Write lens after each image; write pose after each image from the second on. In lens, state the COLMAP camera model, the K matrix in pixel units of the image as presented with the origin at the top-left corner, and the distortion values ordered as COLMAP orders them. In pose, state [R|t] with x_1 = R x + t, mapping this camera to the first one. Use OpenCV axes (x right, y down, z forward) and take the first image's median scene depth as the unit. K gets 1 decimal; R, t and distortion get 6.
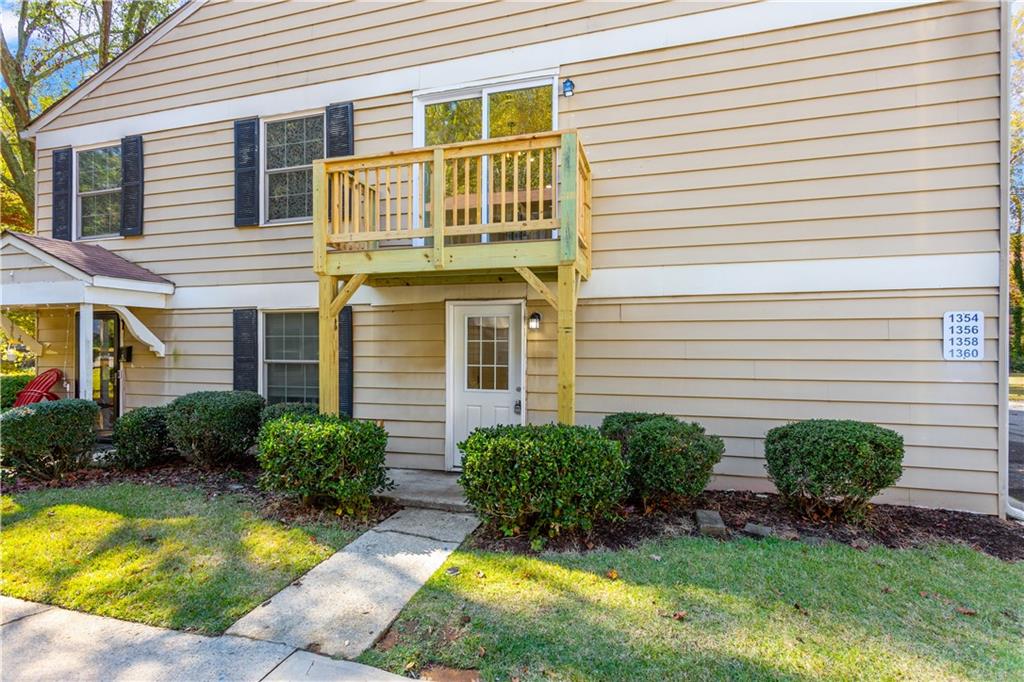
lens RADIAL K [[486.6, 0, 512.0], [0, 486.6, 346.2], [0, 0, 1]] dist [0.002738, 0.001531]
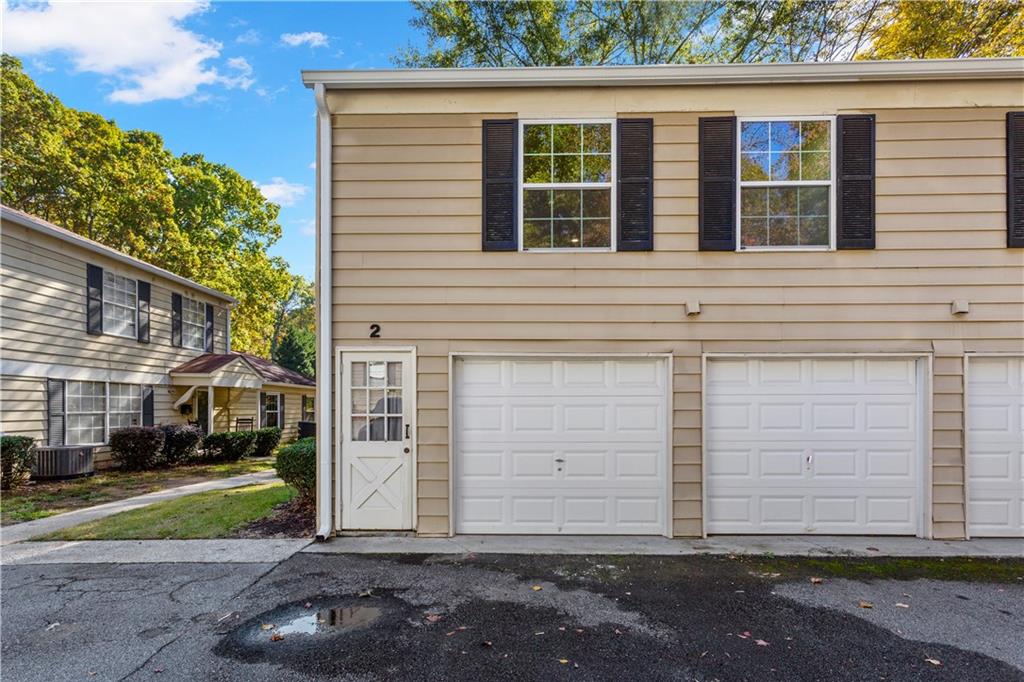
lens RADIAL K [[486.6, 0, 512.8], [0, 486.6, 397.1], [0, 0, 1]] dist [0.002738, 0.001531]
pose [[0.963128, 0.001457, 0.269039, -0.763888], [-0.000756, 0.999996, -0.002711, -0.000616], [-0.269042, 0.002407, 0.963125, 0.225022]]
